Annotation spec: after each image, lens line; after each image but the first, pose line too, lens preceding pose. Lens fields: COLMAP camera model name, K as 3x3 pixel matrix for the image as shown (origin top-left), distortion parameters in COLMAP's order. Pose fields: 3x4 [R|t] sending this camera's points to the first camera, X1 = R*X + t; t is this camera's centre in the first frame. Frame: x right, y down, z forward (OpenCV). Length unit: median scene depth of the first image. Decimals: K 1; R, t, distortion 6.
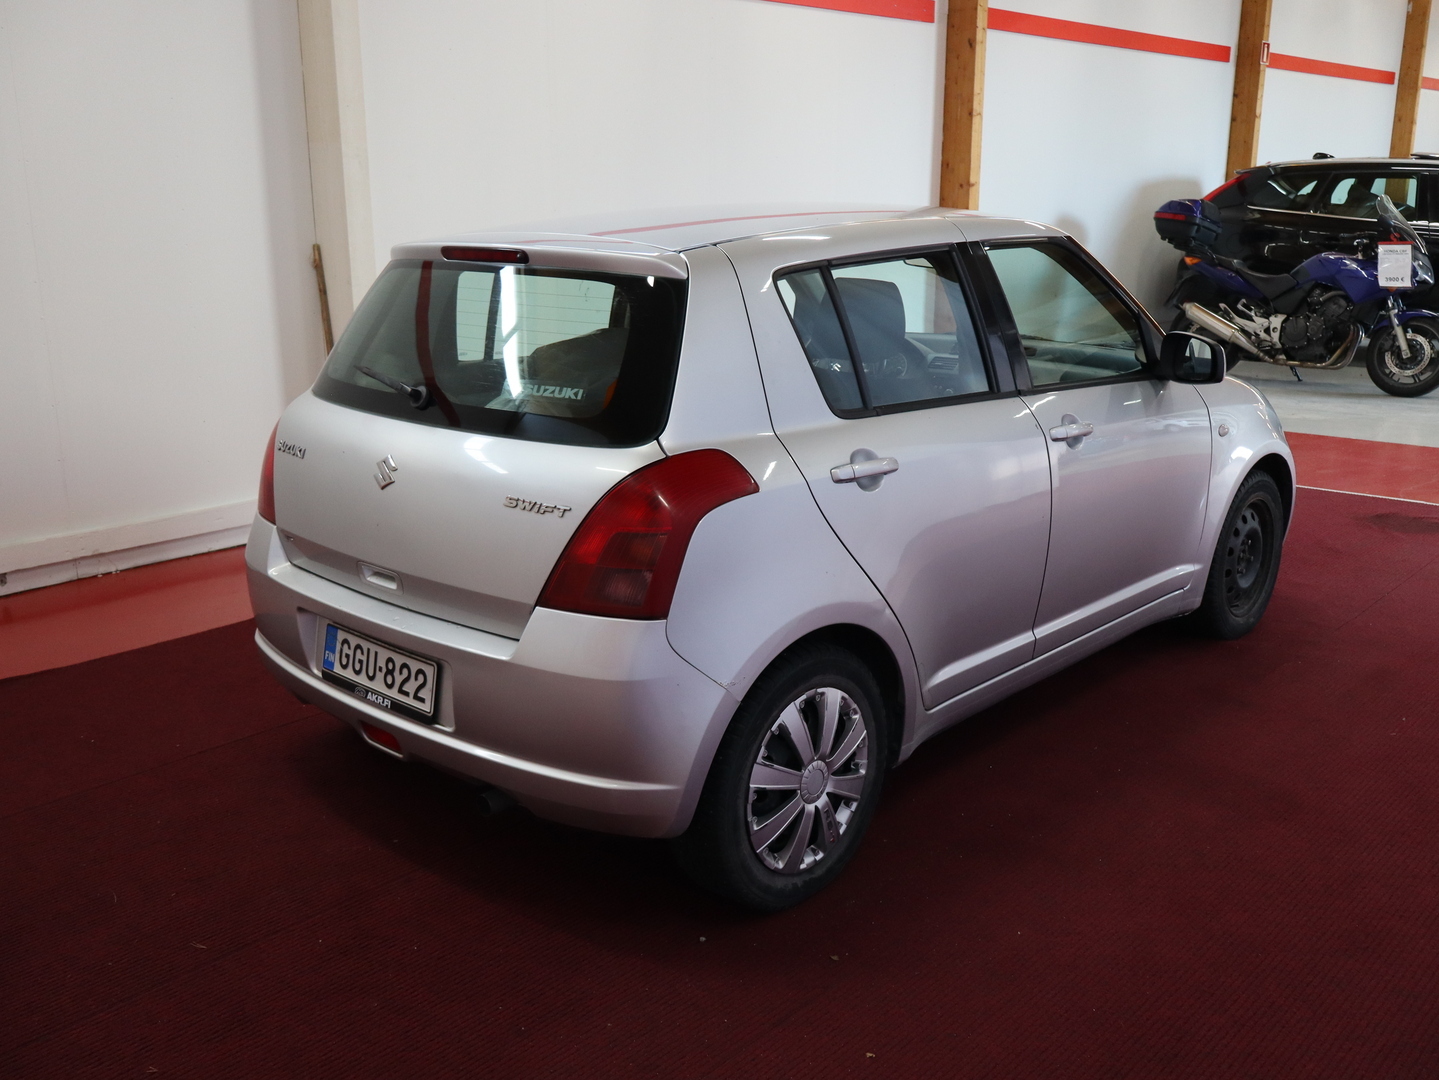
lens RADIAL K [[1362.0, 0, 722.5], [0, 1362.0, 533.7], [0, 0, 1]] dist [-0.003846, 0.000000]
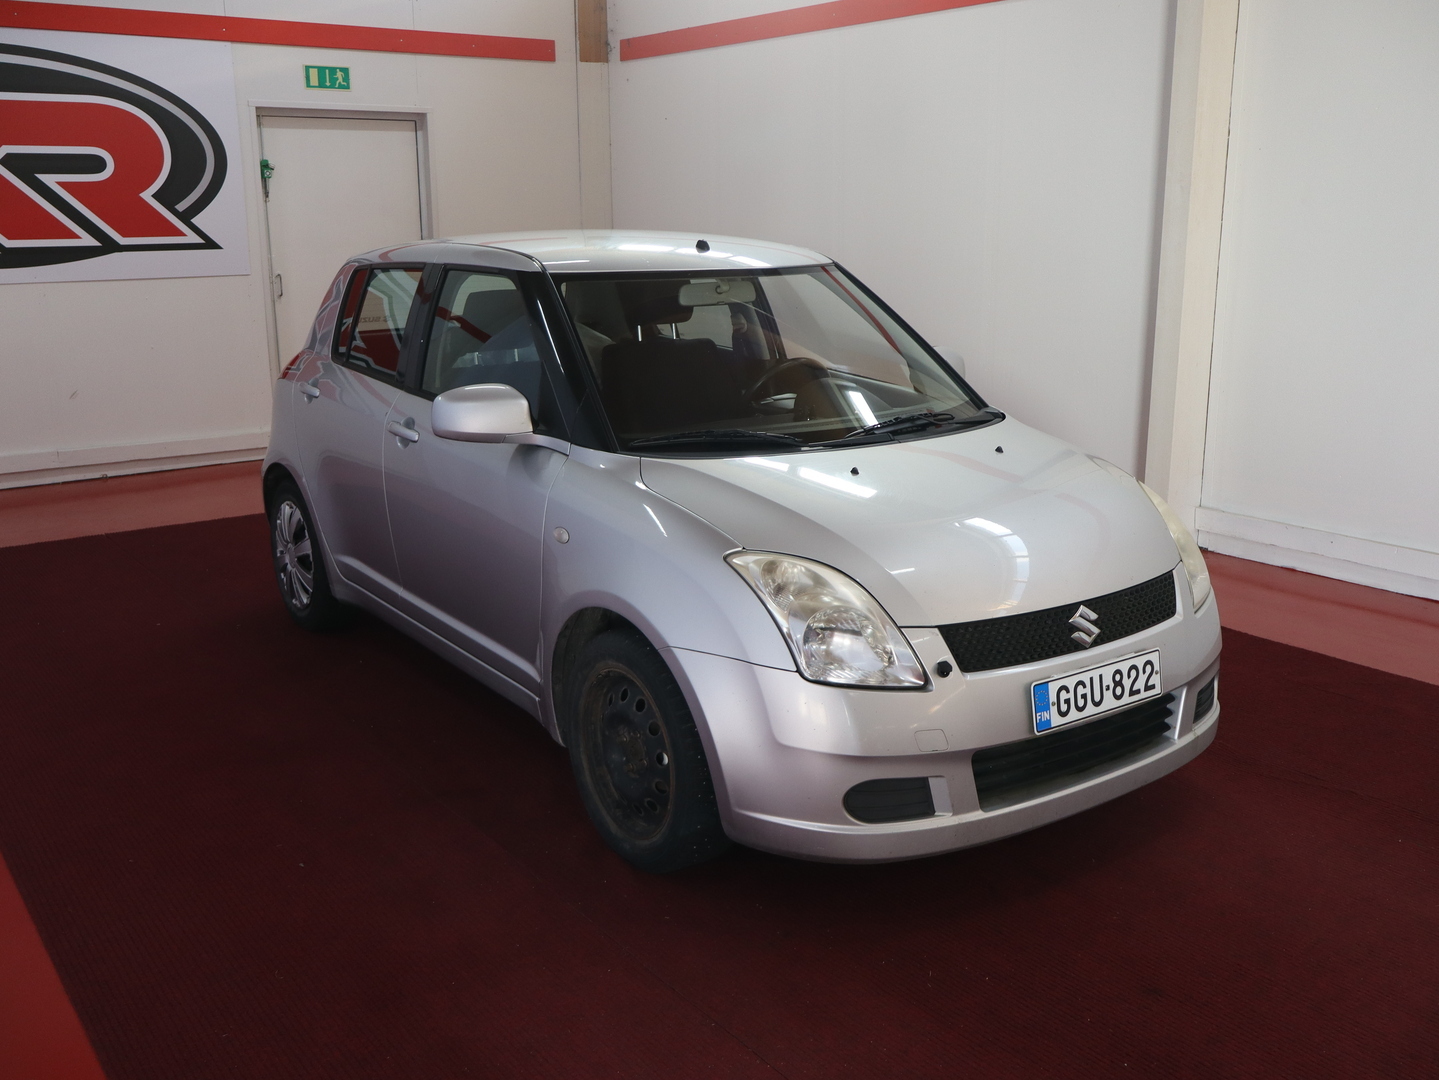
lens RADIAL K [[1362.0, 0, 726.8], [0, 1362.0, 545.0], [0, 0, 1]] dist [-0.003846, 0.000000]
pose [[0.200756, -0.224118, 0.953660, -1.251773], [0.246234, 0.953771, 0.172309, -0.247847], [-0.948191, 0.200231, 0.246661, 0.991325]]
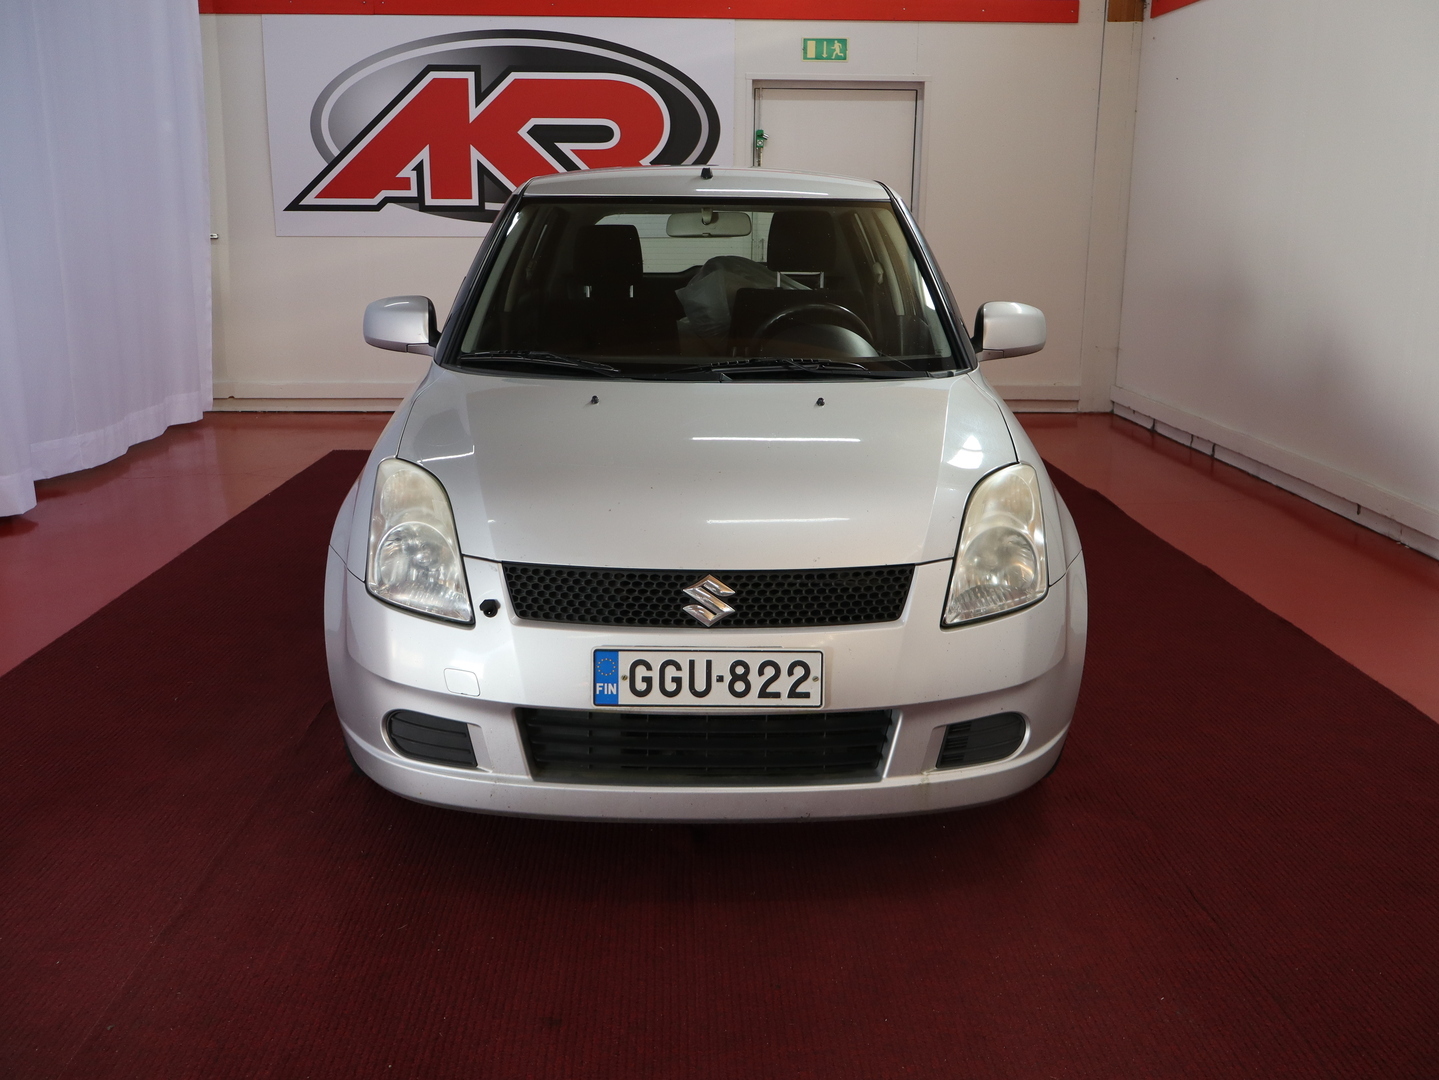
lens RADIAL K [[1362.0, 0, 727.4], [0, 1362.0, 546.5], [0, 0, 1]] dist [-0.003846, 0.000000]
pose [[0.718091, -0.147883, 0.680056, -0.802255], [0.155737, 0.986528, 0.050080, -0.022231], [-0.678300, 0.069947, 0.731448, 0.374212]]
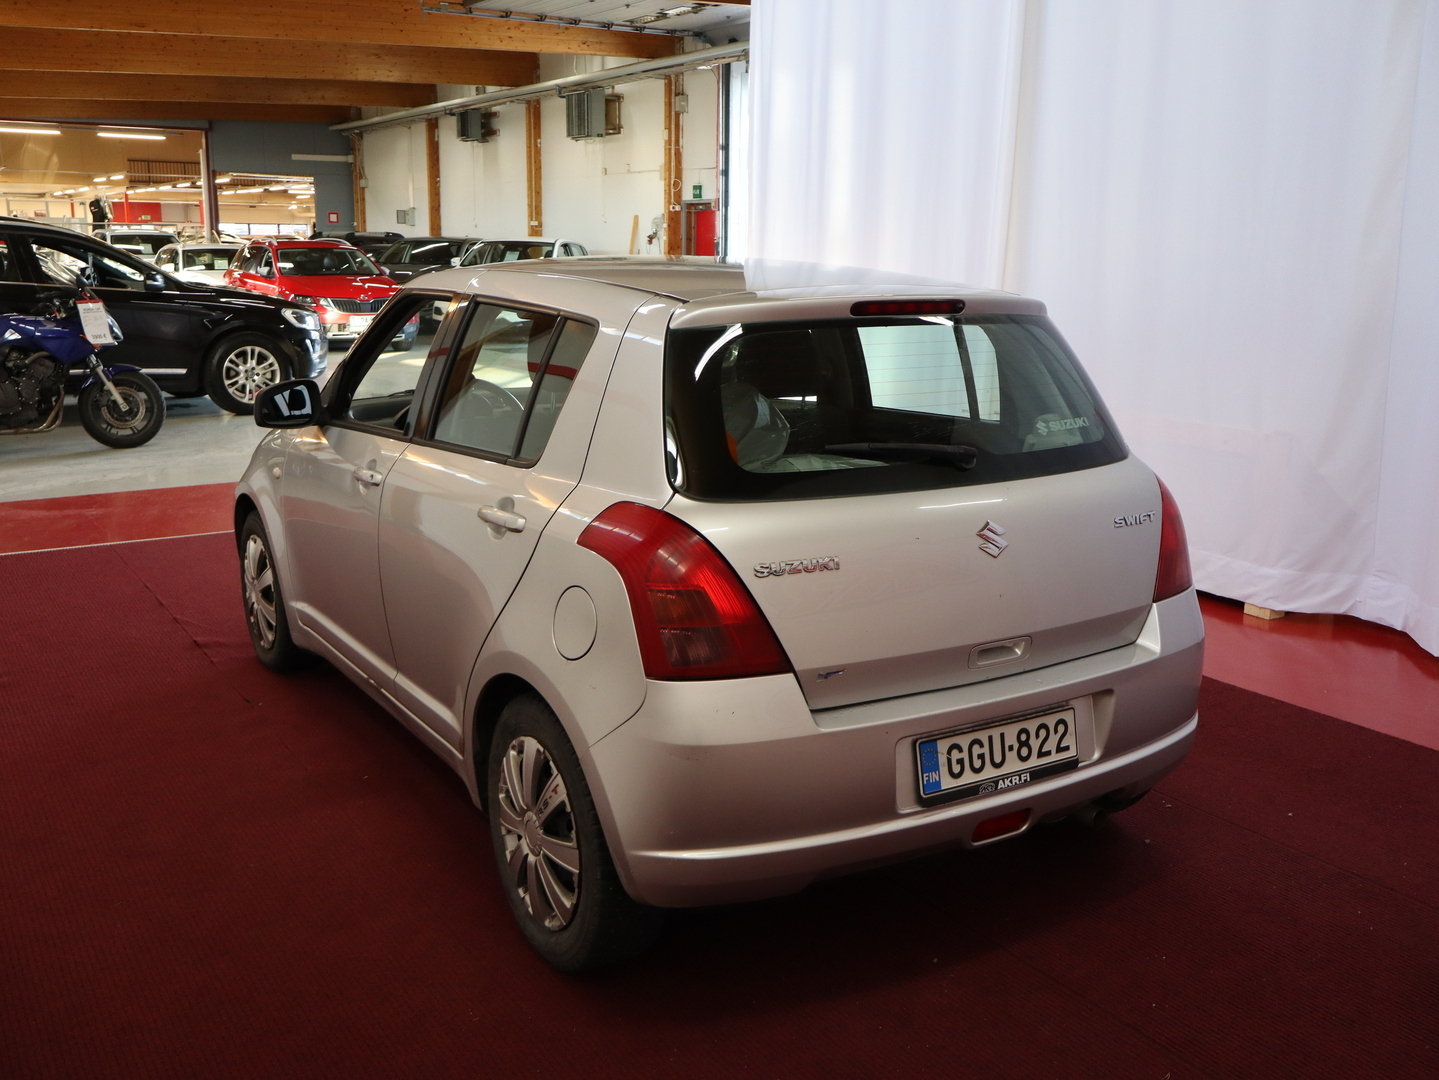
lens RADIAL K [[1362.0, 0, 714.2], [0, 1362.0, 536.6], [0, 0, 1]] dist [-0.003846, 0.000000]
pose [[0.270212, -0.191351, 0.943595, -1.150075], [0.231915, 0.964131, 0.129103, -0.205985], [-0.934452, 0.183949, 0.304897, 0.873387]]
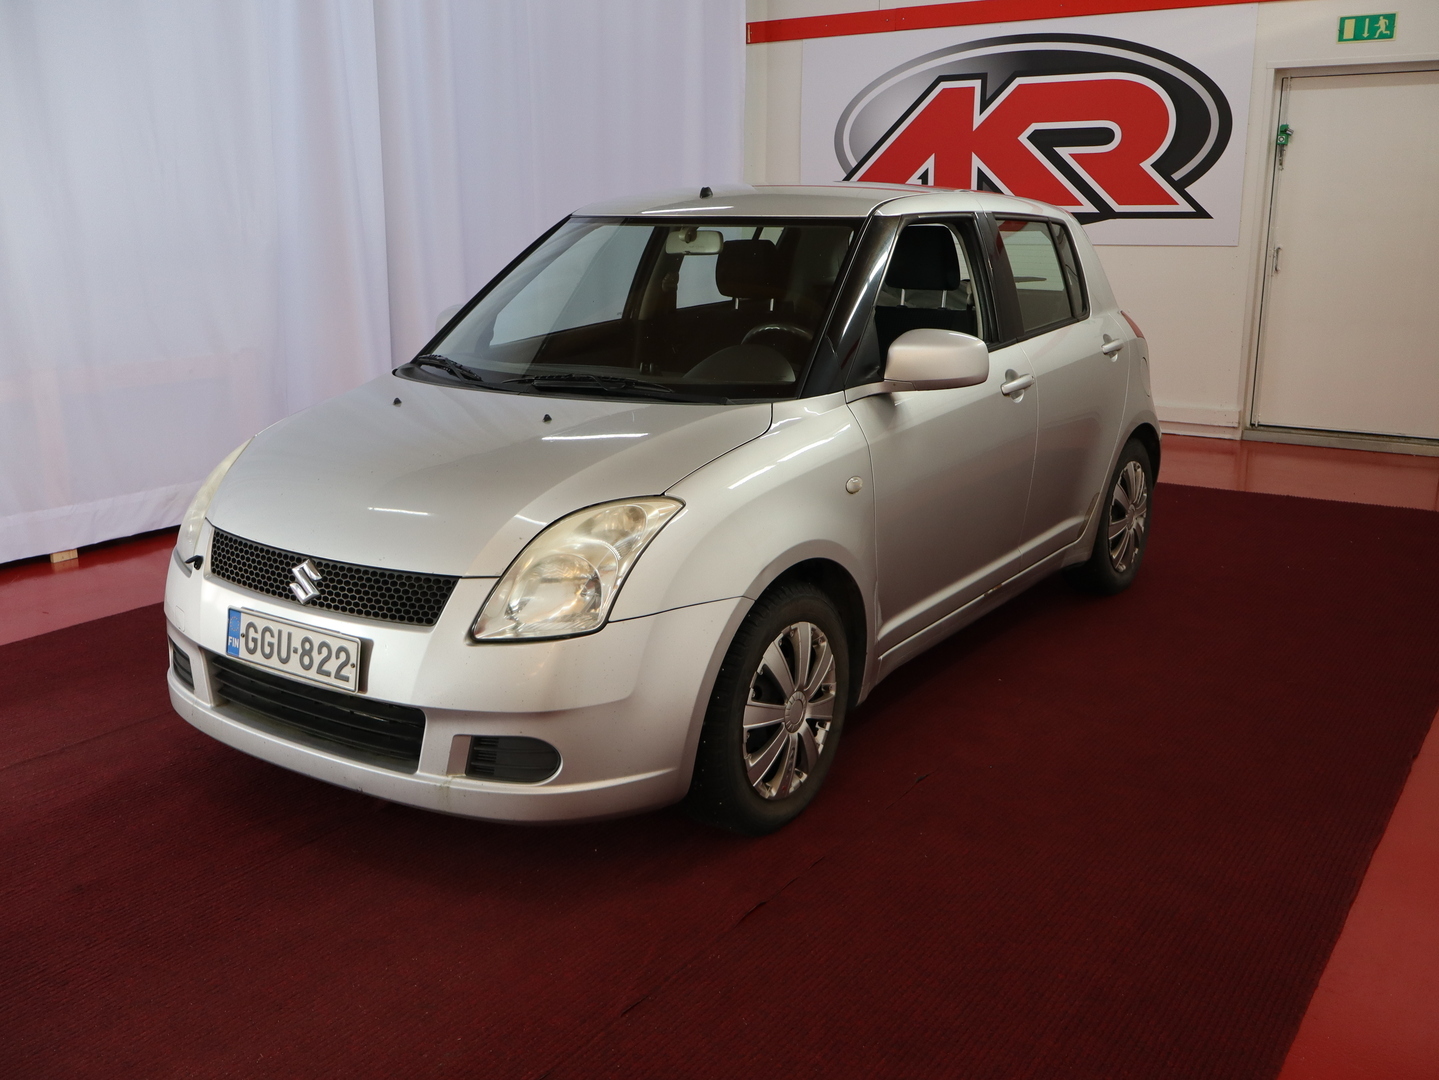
lens RADIAL K [[1362.0, 0, 726.2], [0, 1362.0, 545.7], [0, 0, 1]] dist [-0.003846, 0.000000]
pose [[0.987991, -0.026633, 0.152196, -0.095275], [0.027837, 0.999596, -0.005786, 0.039765], [-0.151981, 0.009953, 0.988333, 0.009453]]
